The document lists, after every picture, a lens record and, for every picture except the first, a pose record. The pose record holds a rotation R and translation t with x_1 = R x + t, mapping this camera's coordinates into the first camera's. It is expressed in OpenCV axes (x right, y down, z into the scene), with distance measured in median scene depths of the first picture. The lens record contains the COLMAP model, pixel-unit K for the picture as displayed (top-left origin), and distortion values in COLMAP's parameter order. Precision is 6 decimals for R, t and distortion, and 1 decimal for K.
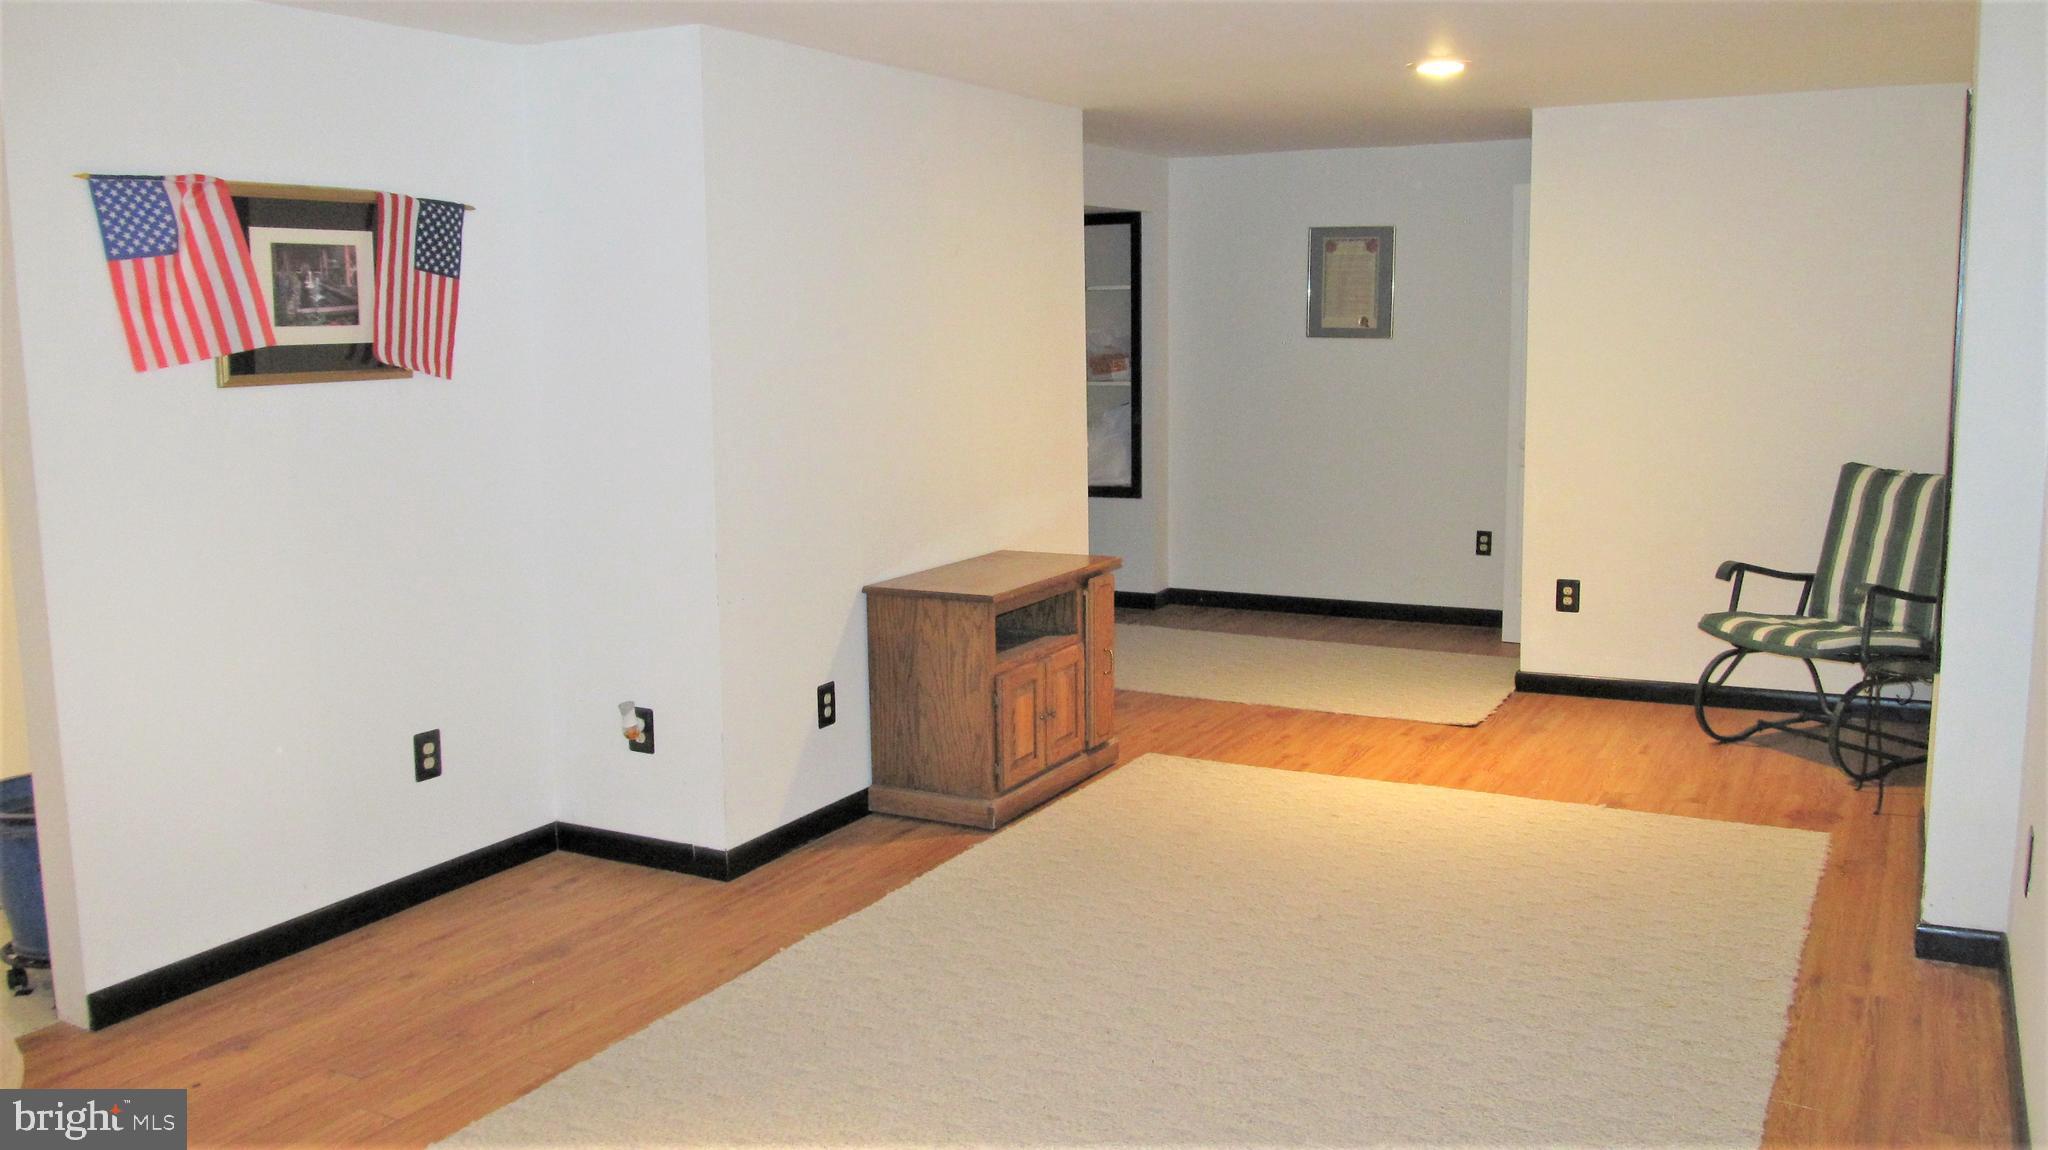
lens RADIAL K [[1663.6, 0, 1034.8], [0, 1663.6, 564.8], [0, 0, 1]] dist [-0.079150, 0.045807]
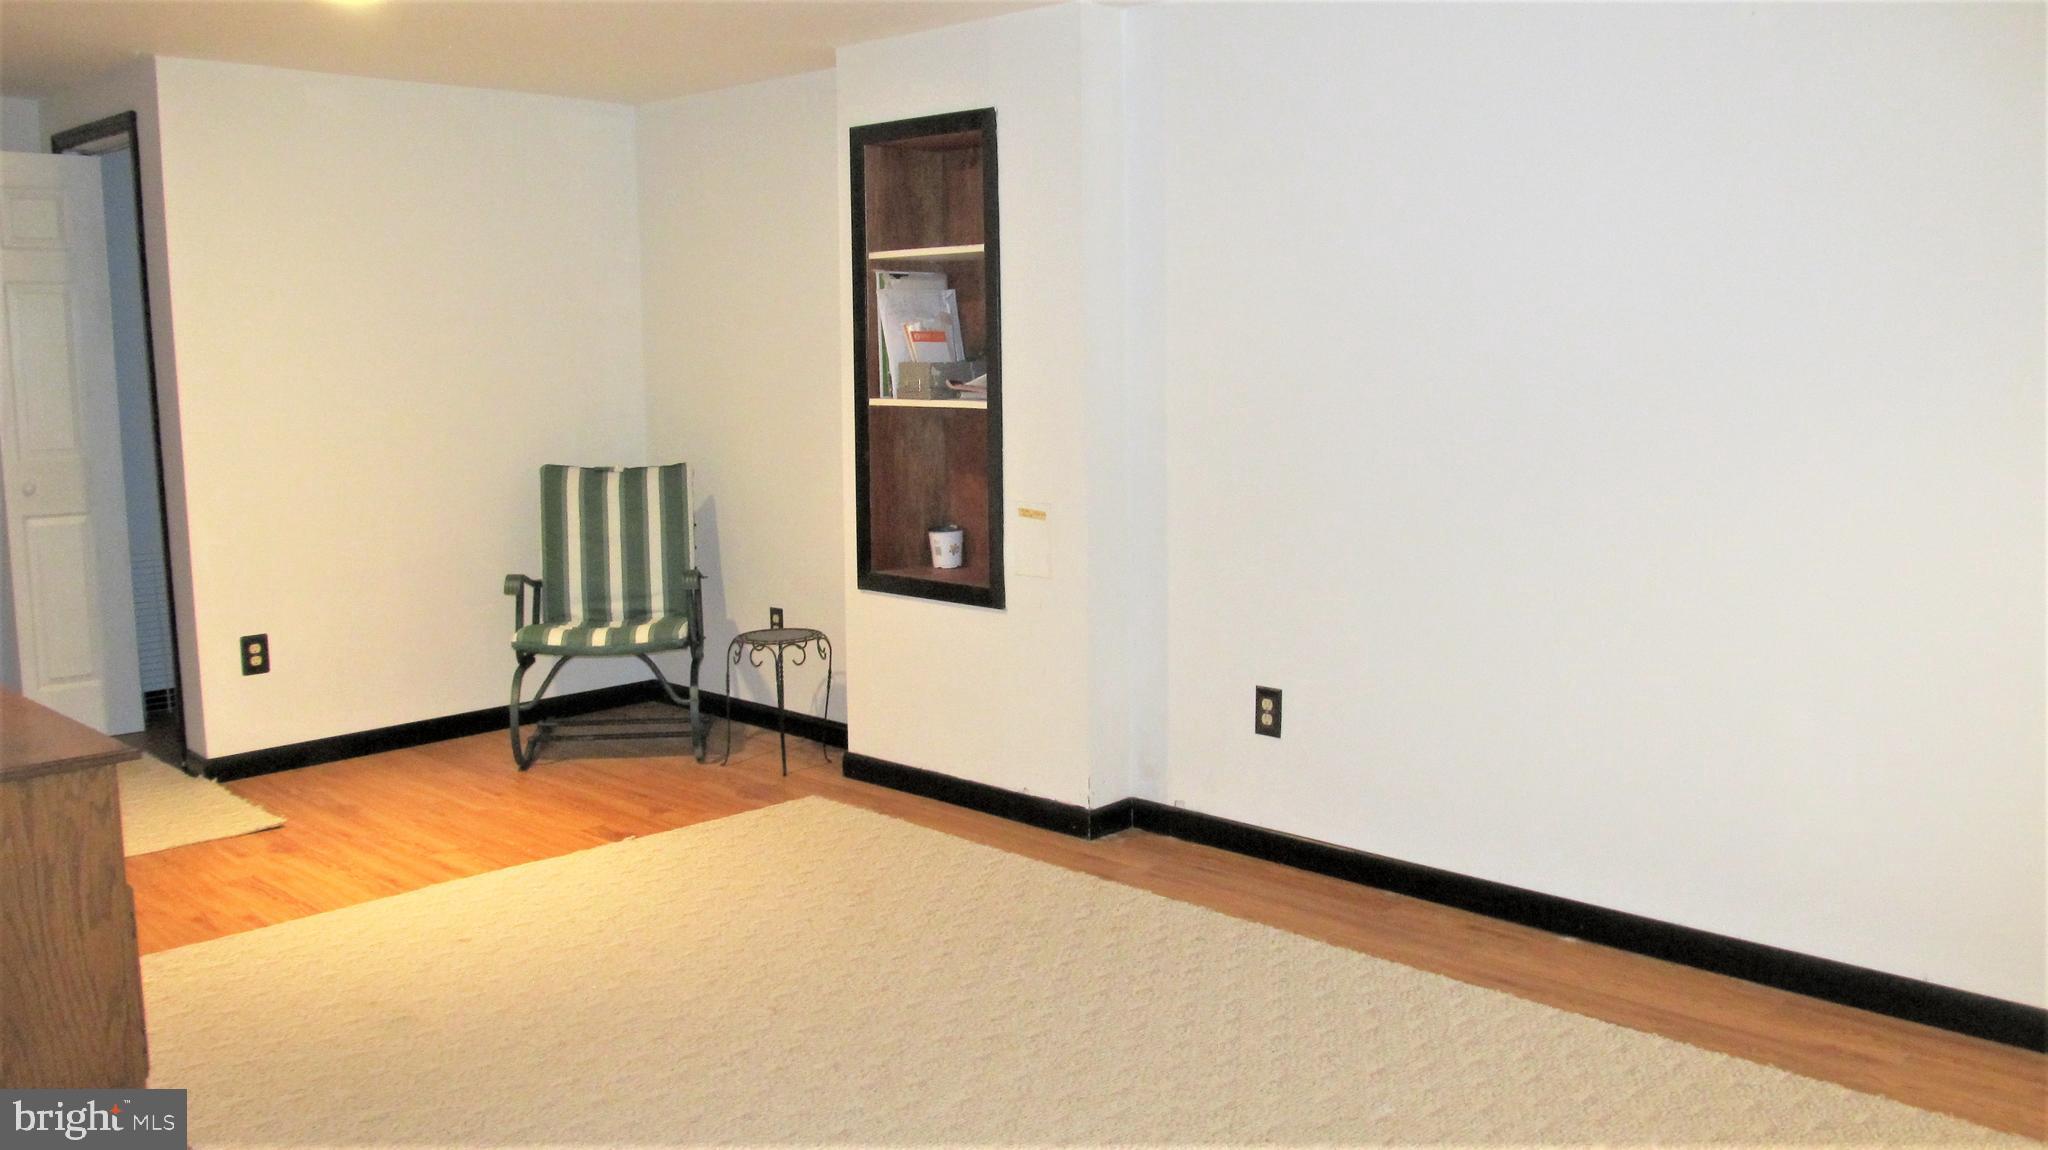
lens RADIAL K [[1663.6, 0, 1034.8], [0, 1663.6, 564.8], [0, 0, 1]] dist [-0.079150, 0.045807]
pose [[0.265705, -0.107676, 0.958022, -0.450936], [0.141664, 0.987316, 0.071678, -0.037287], [-0.953589, 0.116672, 0.277589, 0.502417]]
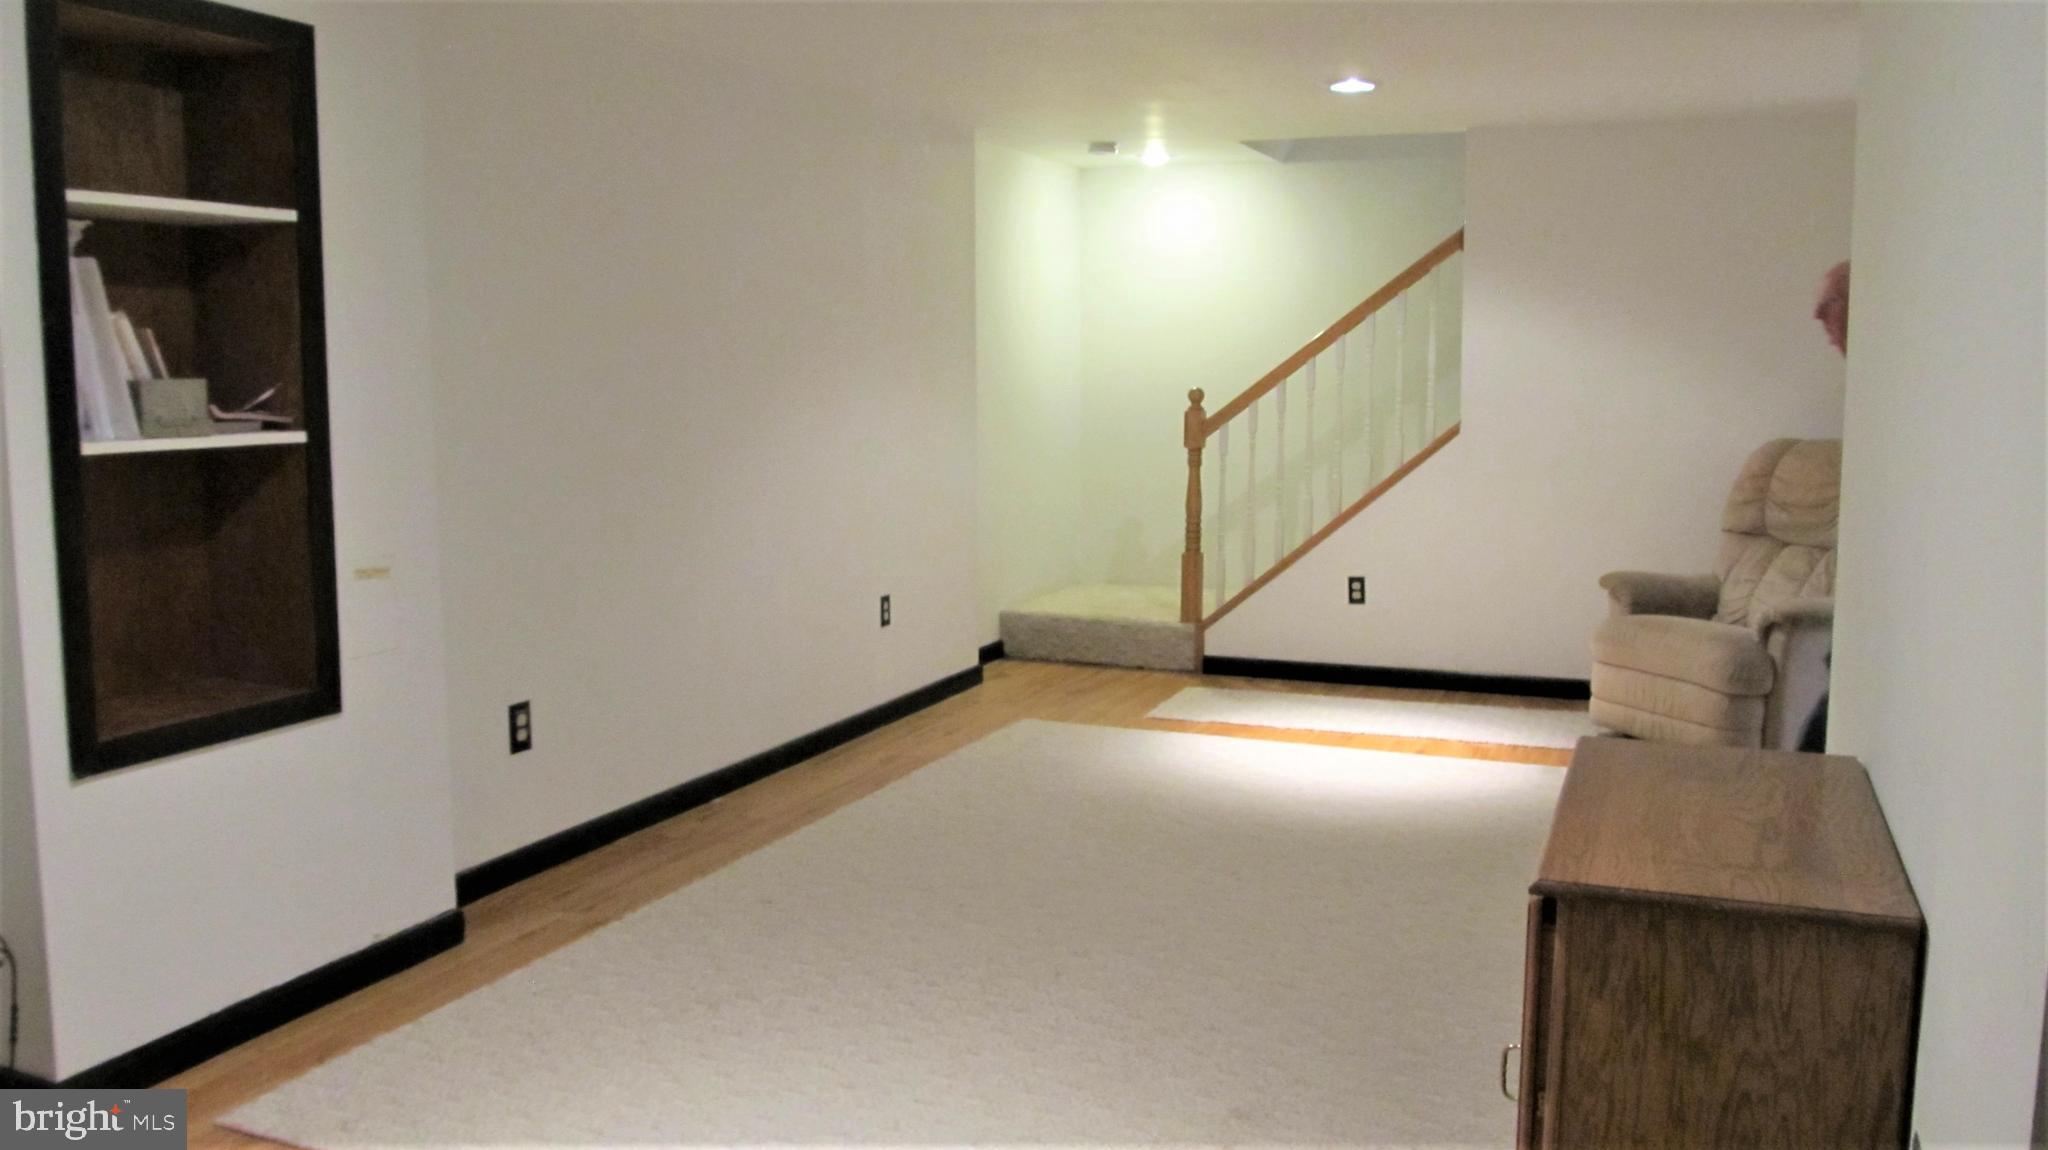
lens RADIAL K [[1663.6, 0, 1034.8], [0, 1663.6, 564.8], [0, 0, 1]] dist [-0.079150, 0.045807]
pose [[-0.993994, 0.034733, -0.103779, 0.215899], [0.006169, 0.964575, 0.263736, -0.183001], [0.109263, 0.261511, -0.958996, 1.442068]]
